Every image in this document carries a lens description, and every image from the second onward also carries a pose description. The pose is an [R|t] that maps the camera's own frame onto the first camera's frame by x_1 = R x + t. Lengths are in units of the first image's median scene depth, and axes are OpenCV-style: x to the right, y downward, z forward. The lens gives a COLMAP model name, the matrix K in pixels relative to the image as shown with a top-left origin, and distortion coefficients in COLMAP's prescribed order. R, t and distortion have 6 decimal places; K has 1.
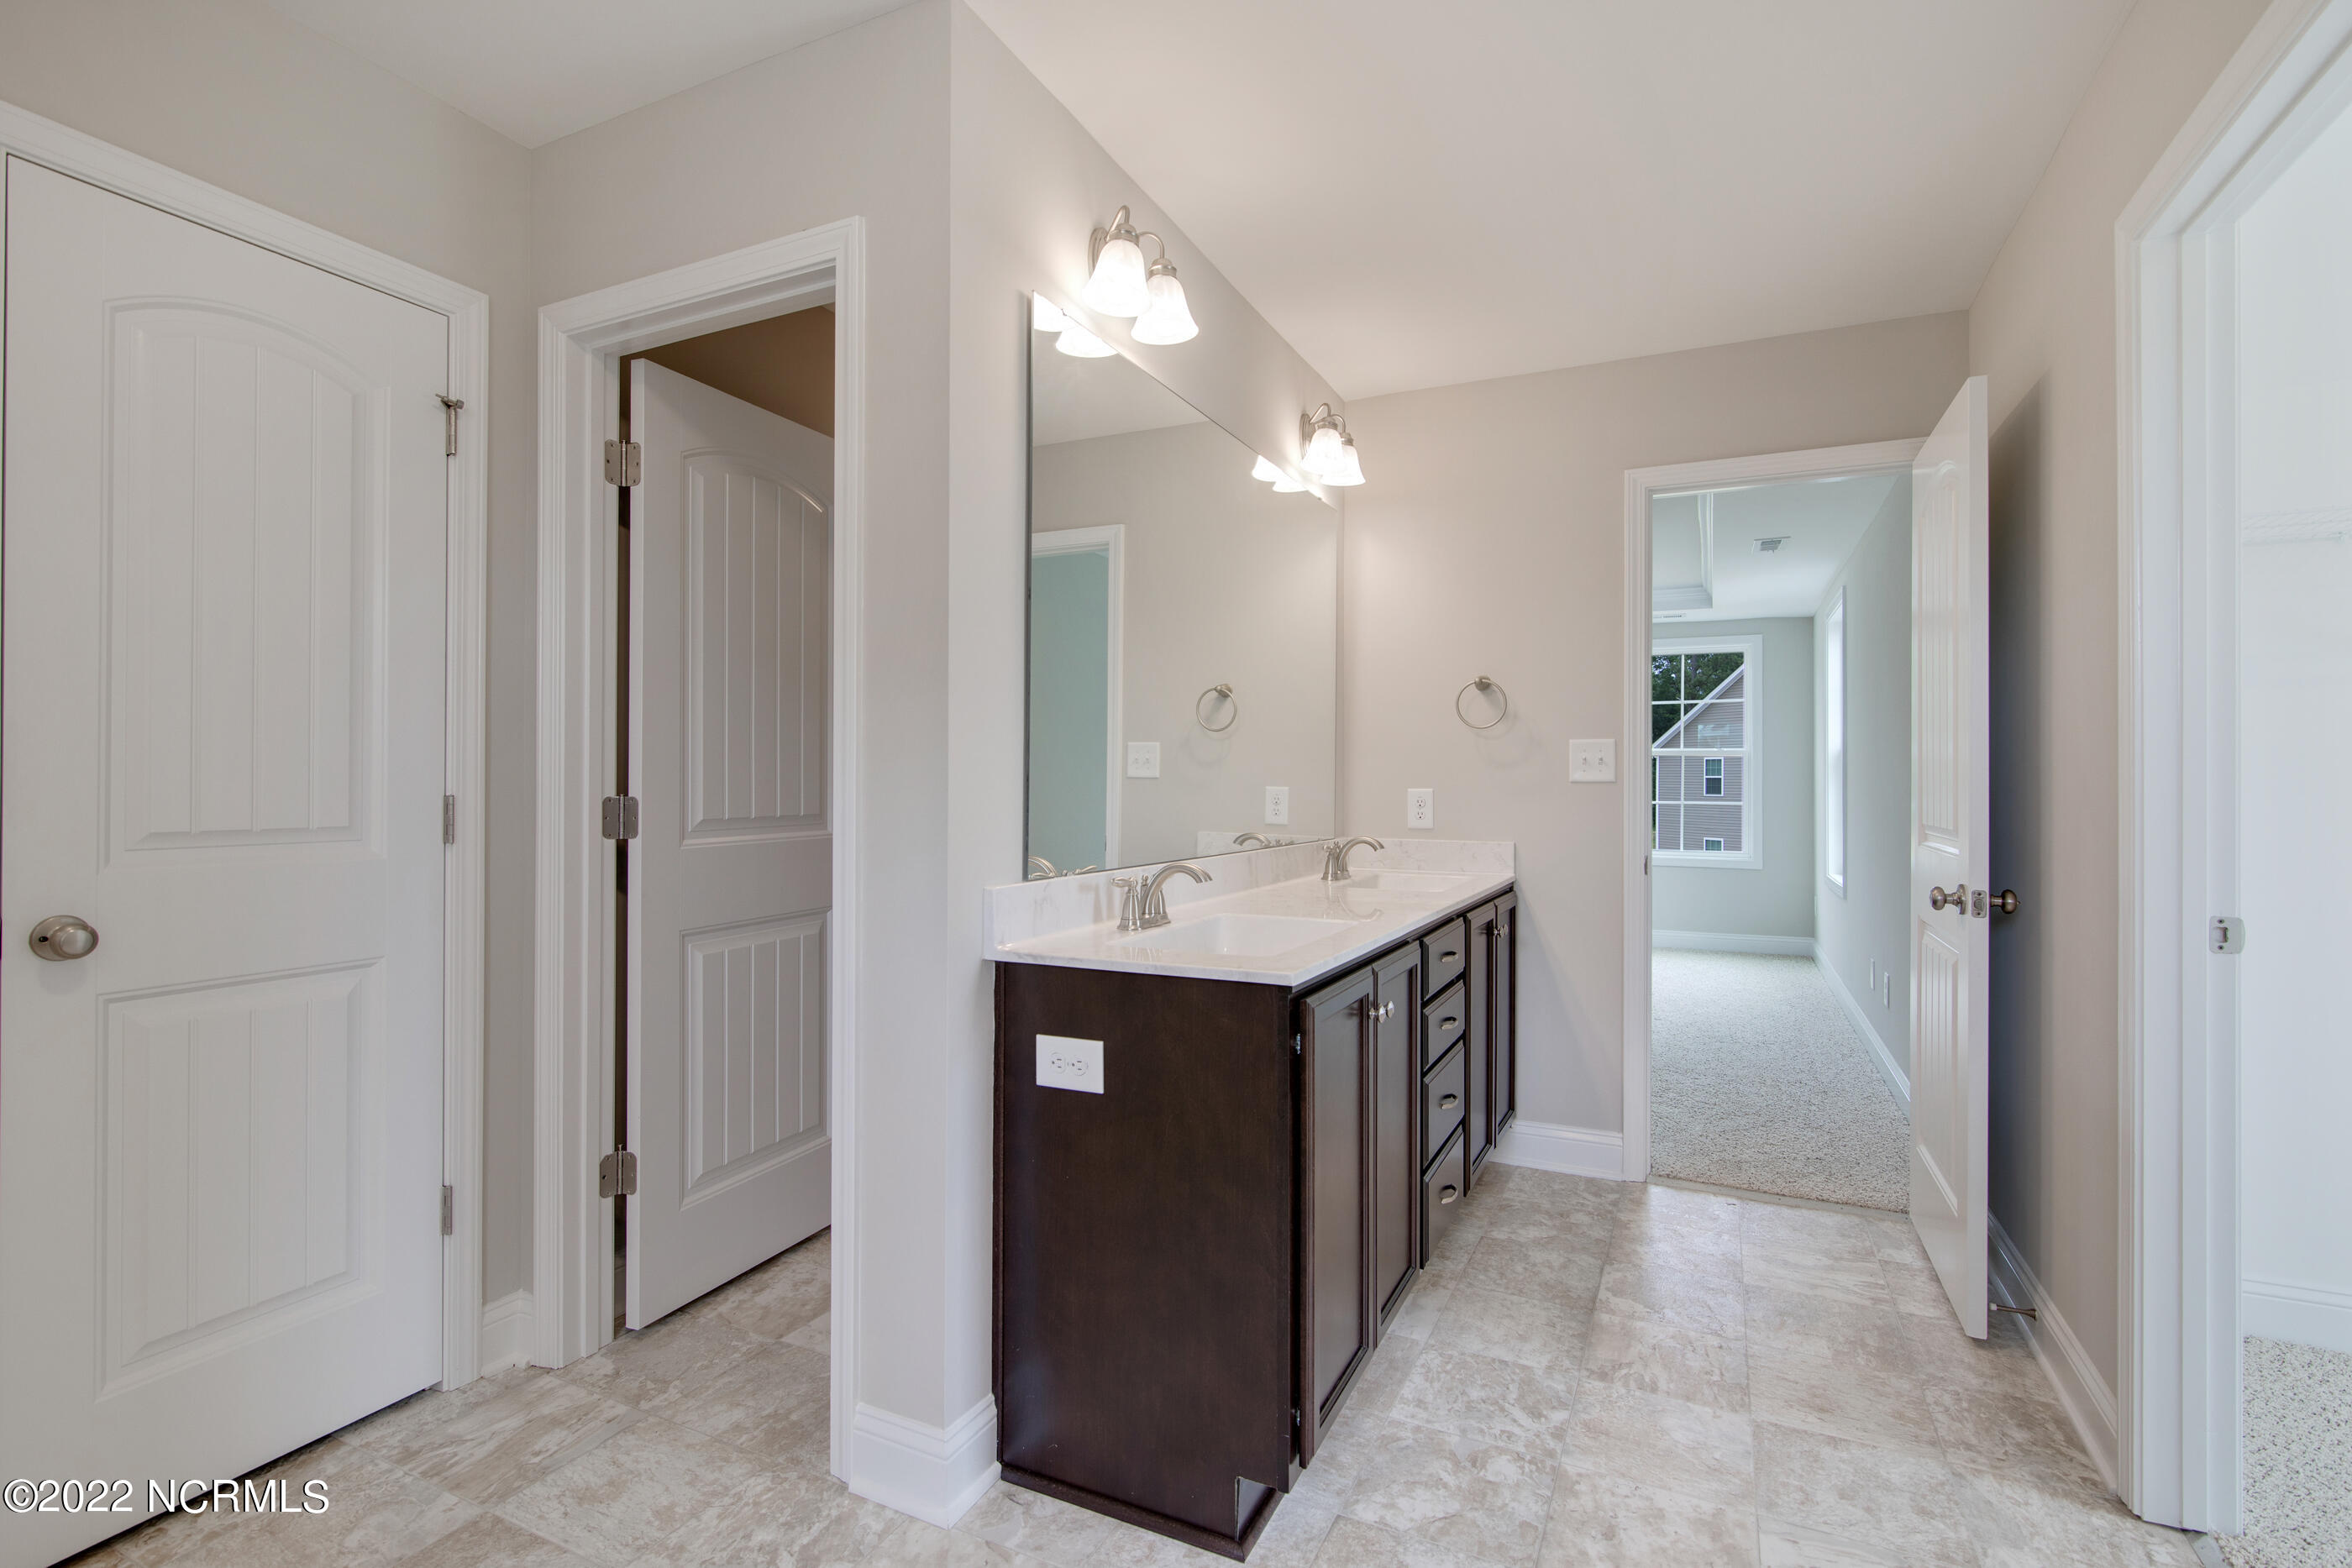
lens RADIAL K [[1087.9, 0, 1180.5], [0, 1087.9, 774.2], [0, 0, 1]] dist [-0.003823, 0.000986]
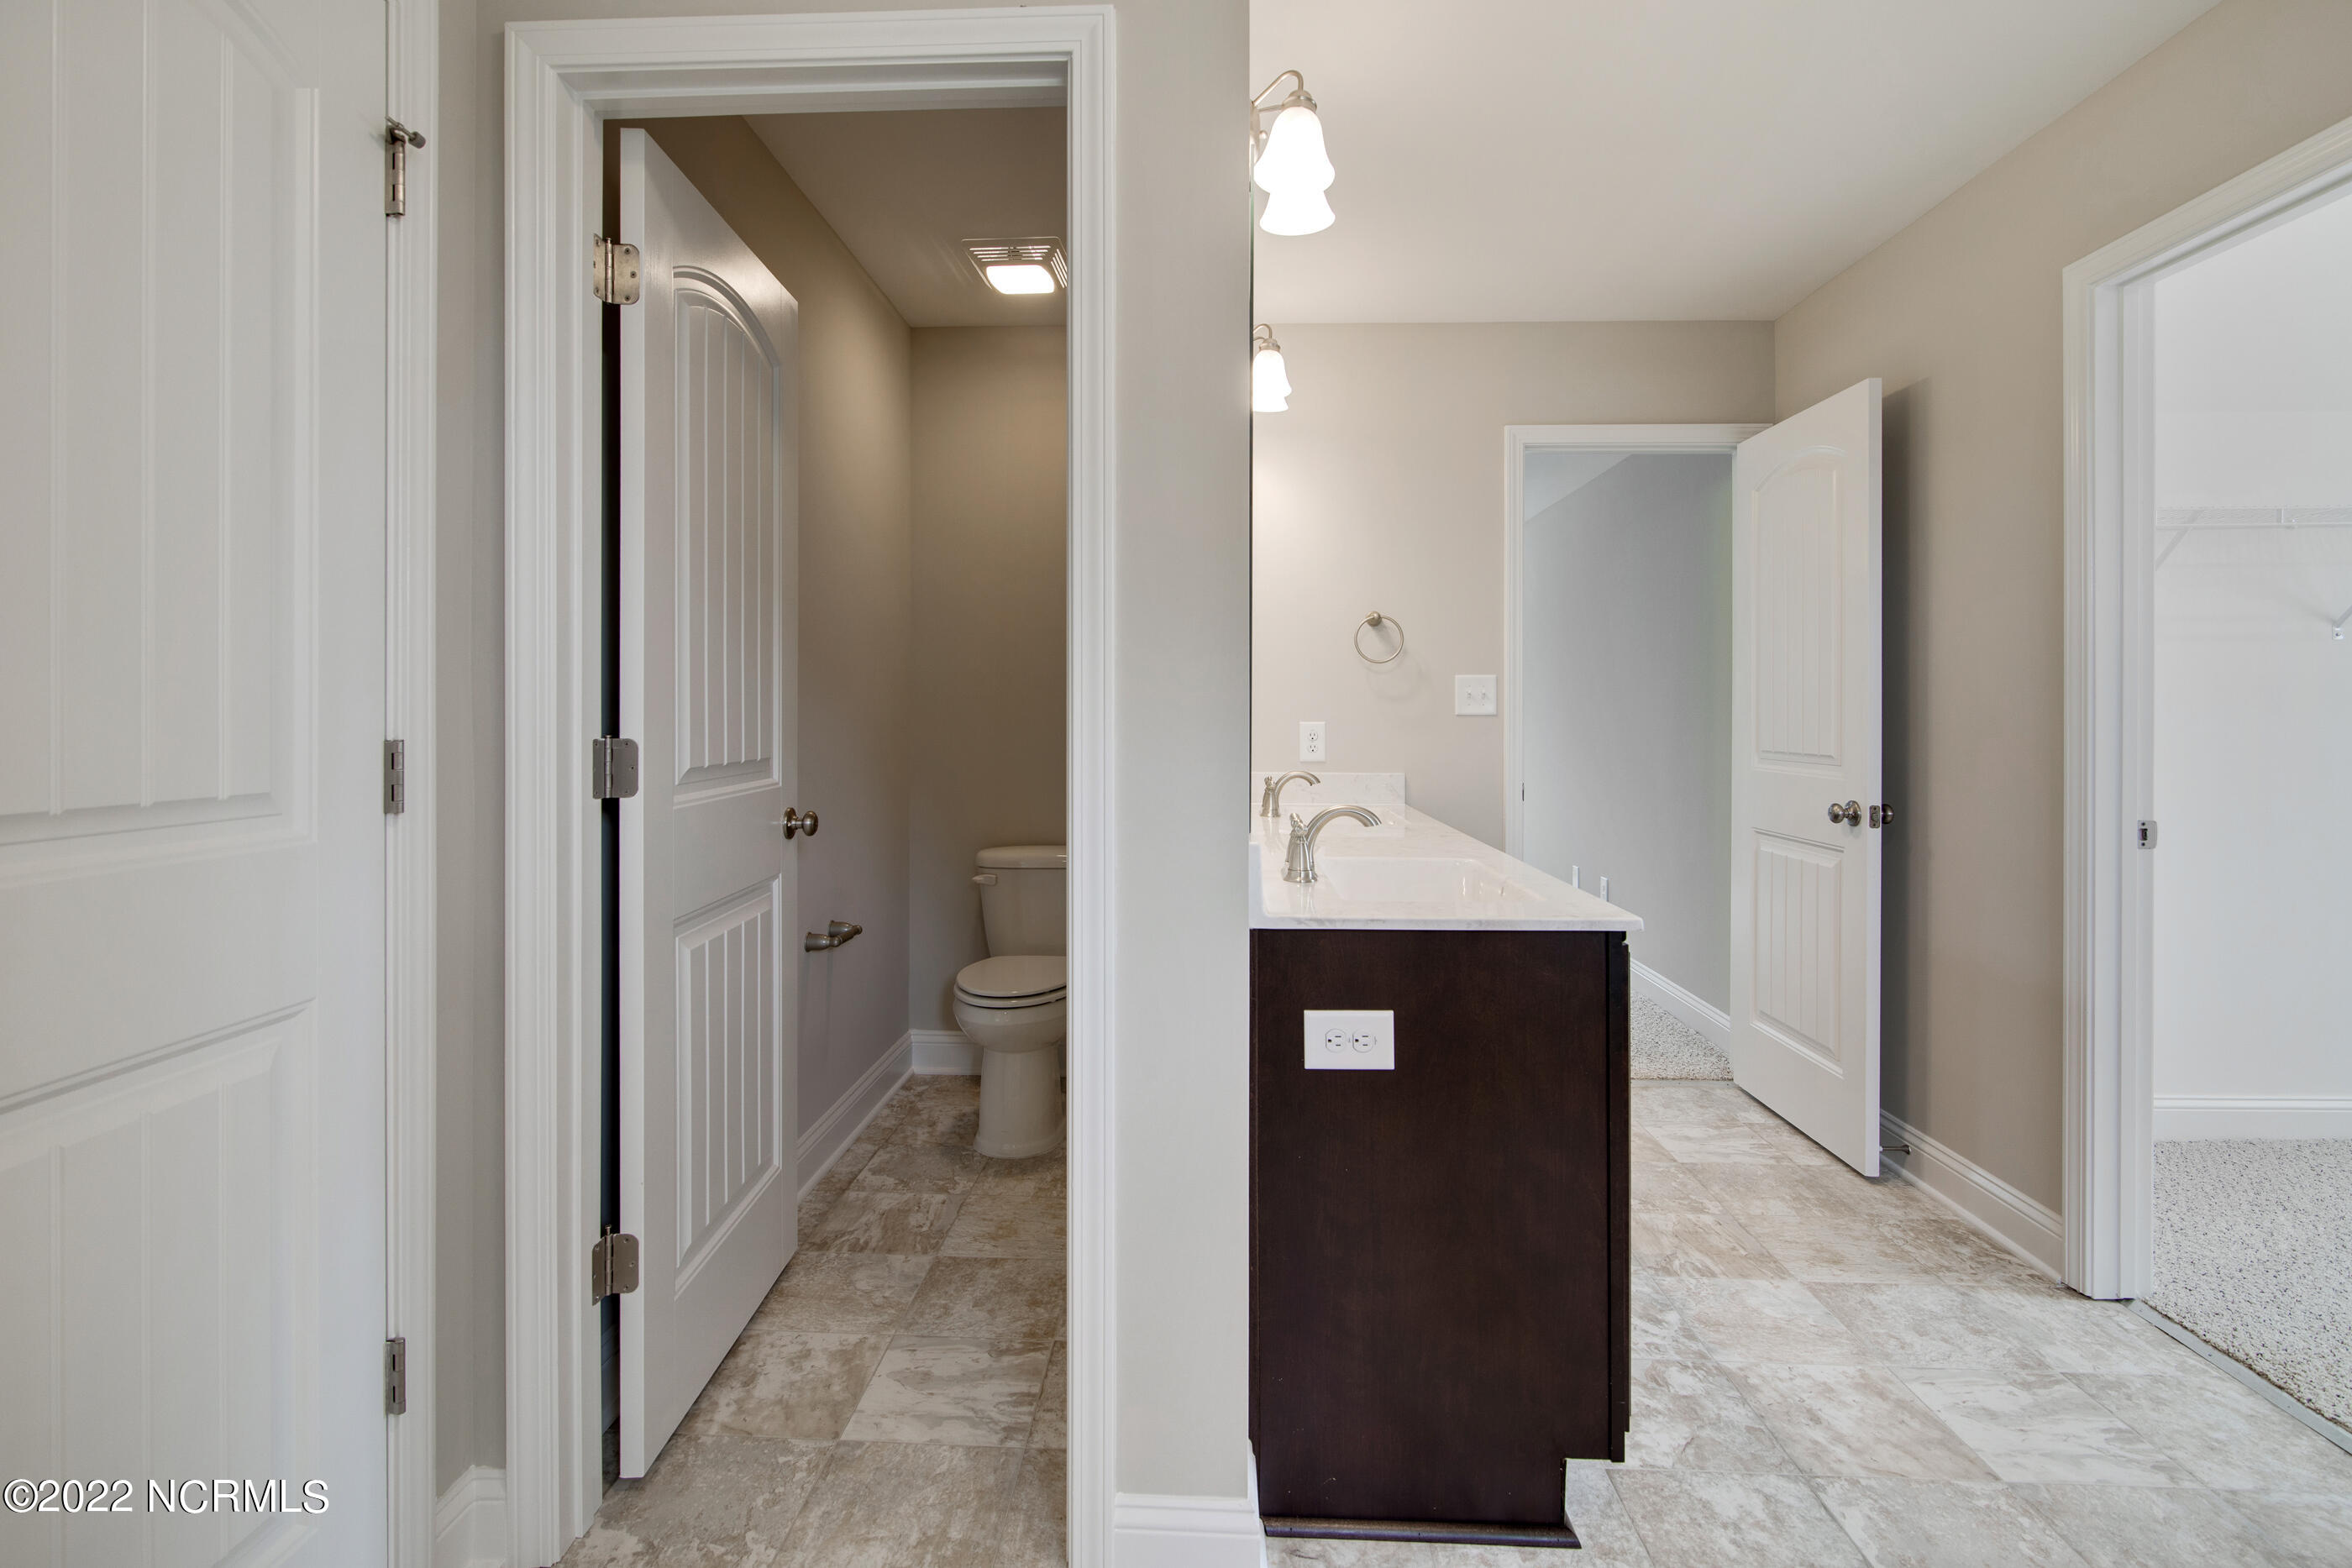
lens RADIAL K [[1085.6, 0, 1166.1], [0, 1085.6, 712.3], [0, 0, 1]] dist [-0.001617, -0.000932]
pose [[0.919628, -0.000309, 0.392790, -0.511779], [-0.002216, 0.999980, 0.005976, -0.002155], [-0.392784, -0.006366, 0.919609, 0.225750]]
